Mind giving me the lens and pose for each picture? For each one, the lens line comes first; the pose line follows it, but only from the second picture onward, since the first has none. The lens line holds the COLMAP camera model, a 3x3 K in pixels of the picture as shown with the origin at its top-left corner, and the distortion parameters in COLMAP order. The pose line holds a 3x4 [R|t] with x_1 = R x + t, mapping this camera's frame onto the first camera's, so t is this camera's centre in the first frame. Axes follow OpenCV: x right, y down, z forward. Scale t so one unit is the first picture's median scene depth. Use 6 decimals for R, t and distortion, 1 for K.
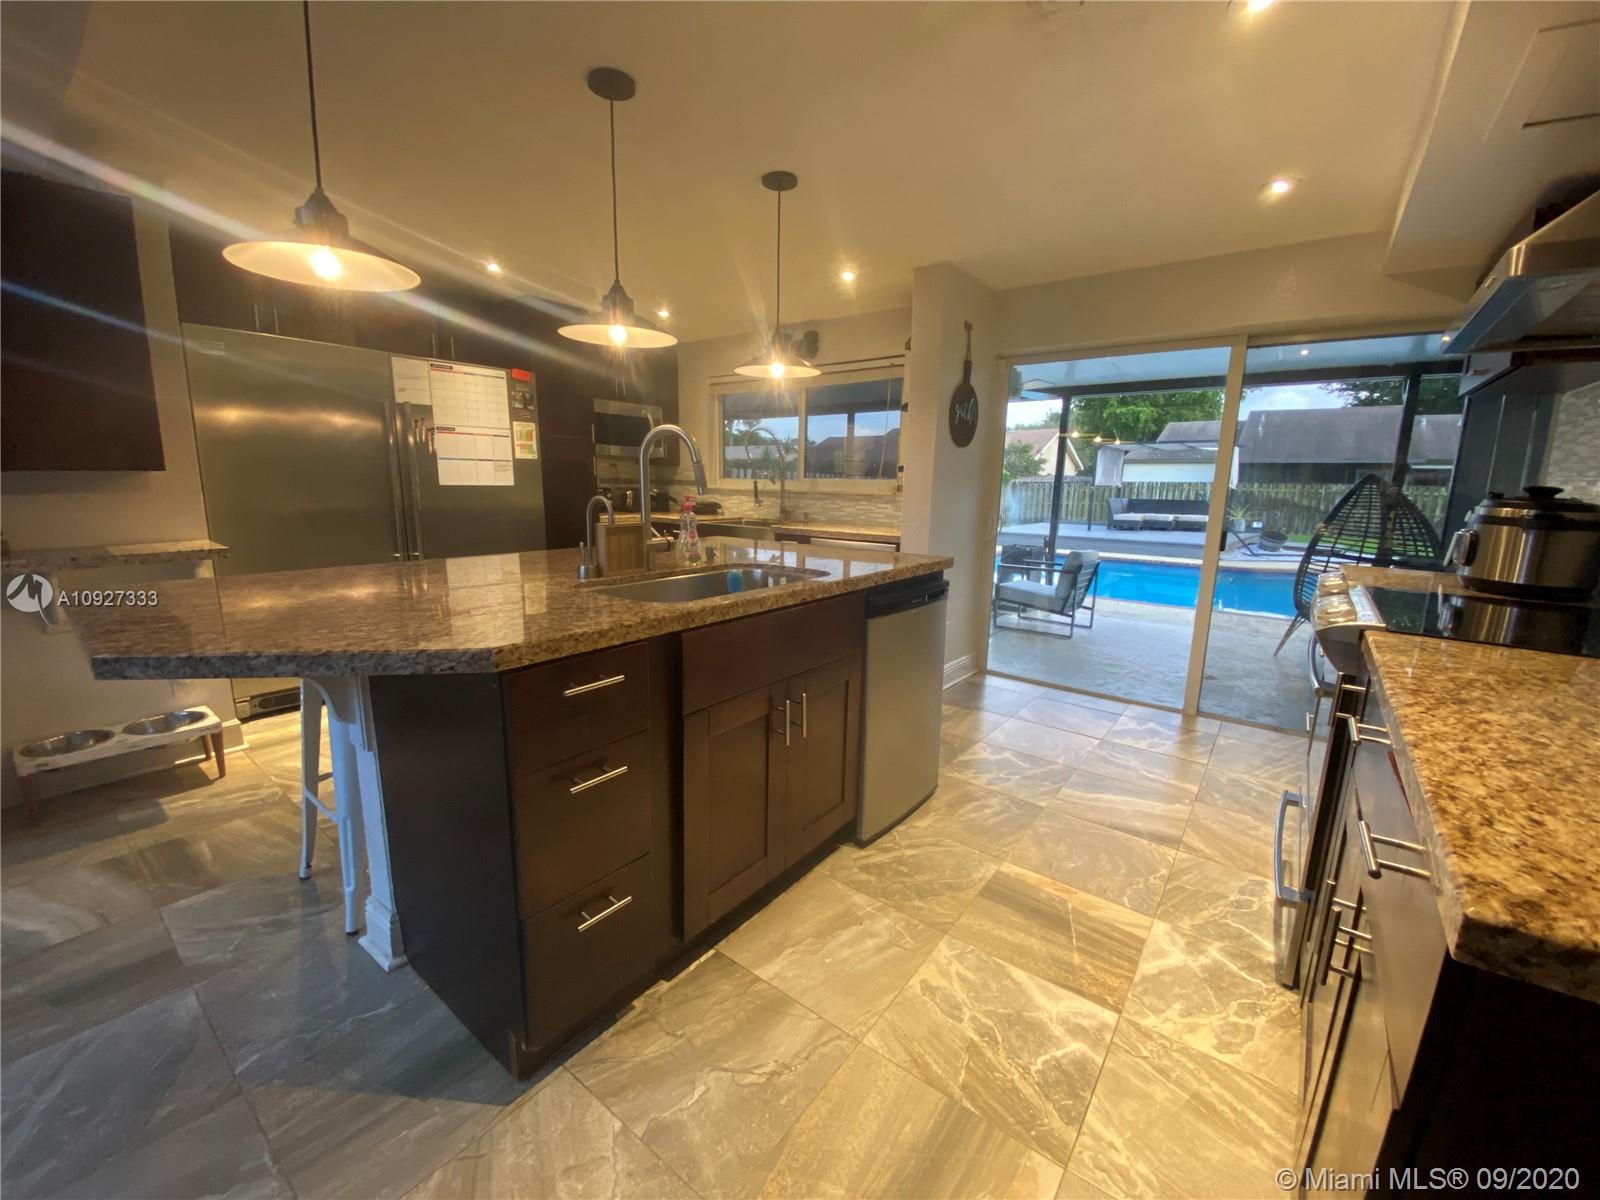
lens RADIAL K [[643.6, 0, 804.4], [0, 643.6, 601.1], [0, 0, 1]] dist [0.013472, -0.017801]
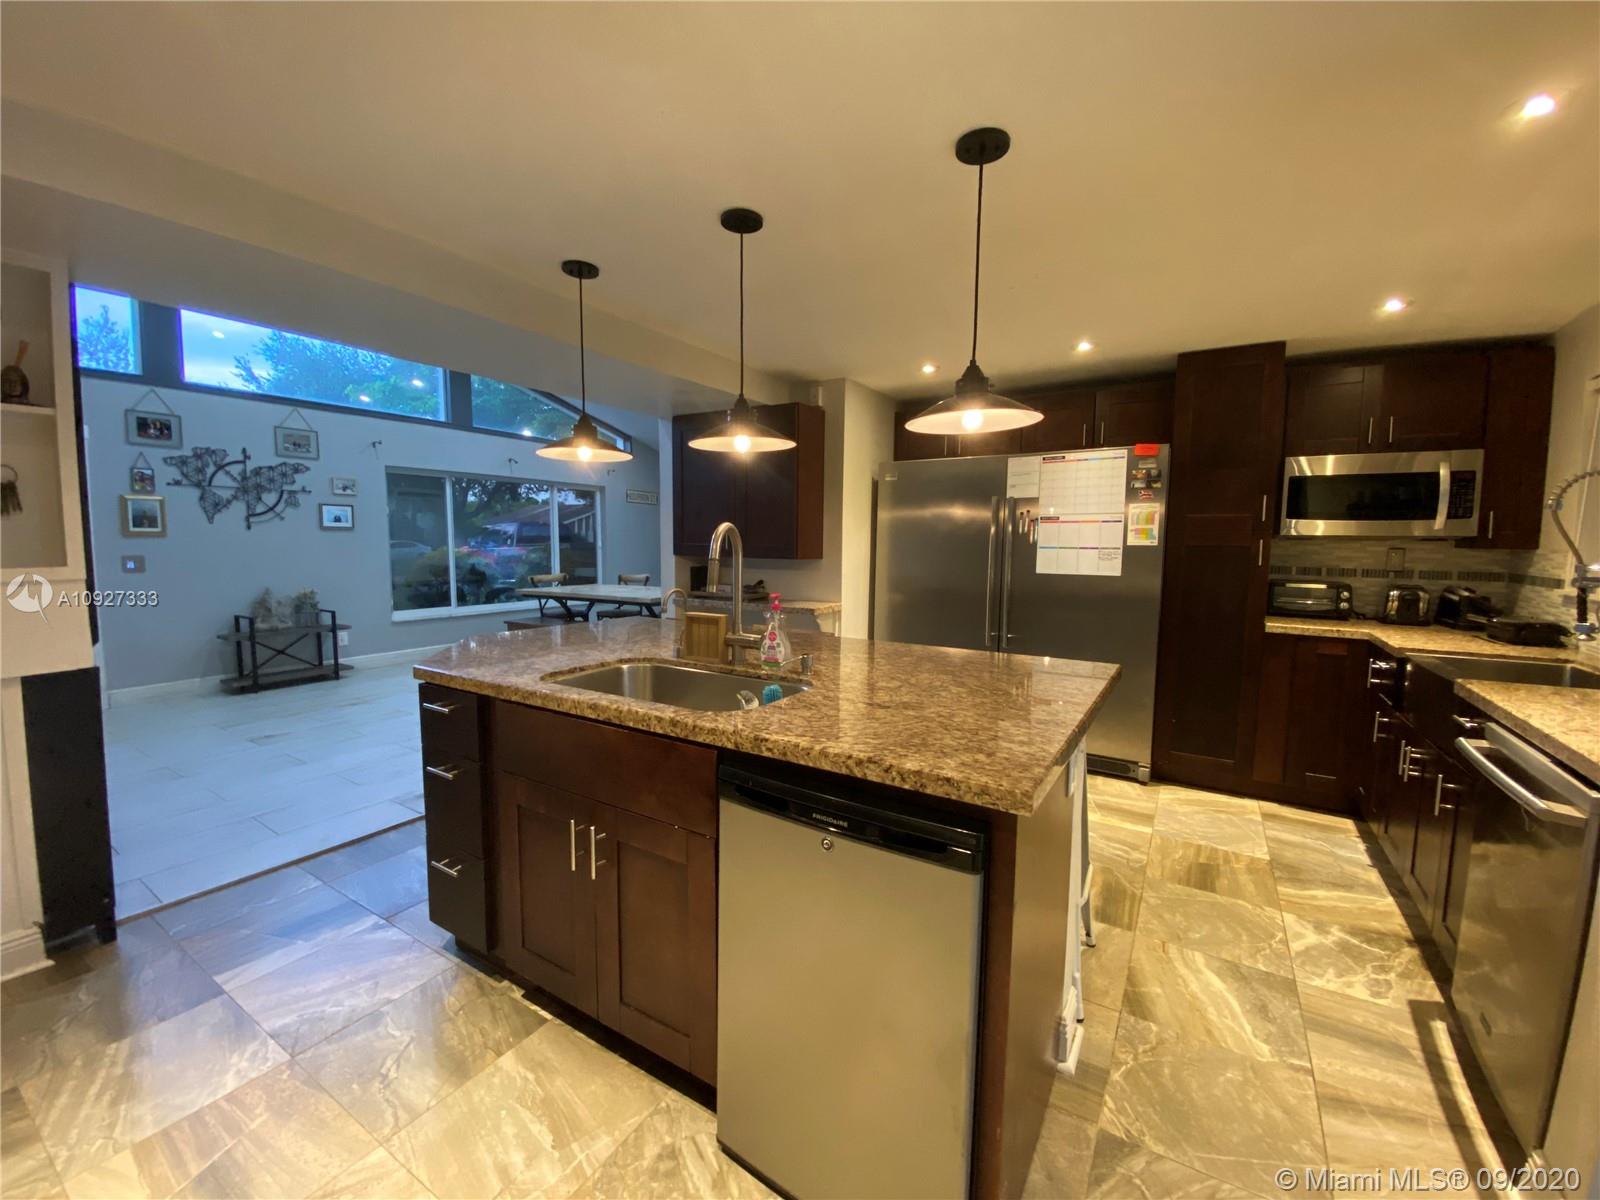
lens RADIAL K [[643.6, 0, 804.4], [0, 643.6, 601.1], [0, 0, 1]] dist [0.013472, -0.017801]
pose [[0.096659, 0.073663, -0.992588, 0.425431], [-0.192047, 0.979898, 0.054019, -0.124276], [0.976614, 0.185402, 0.108863, 0.553673]]
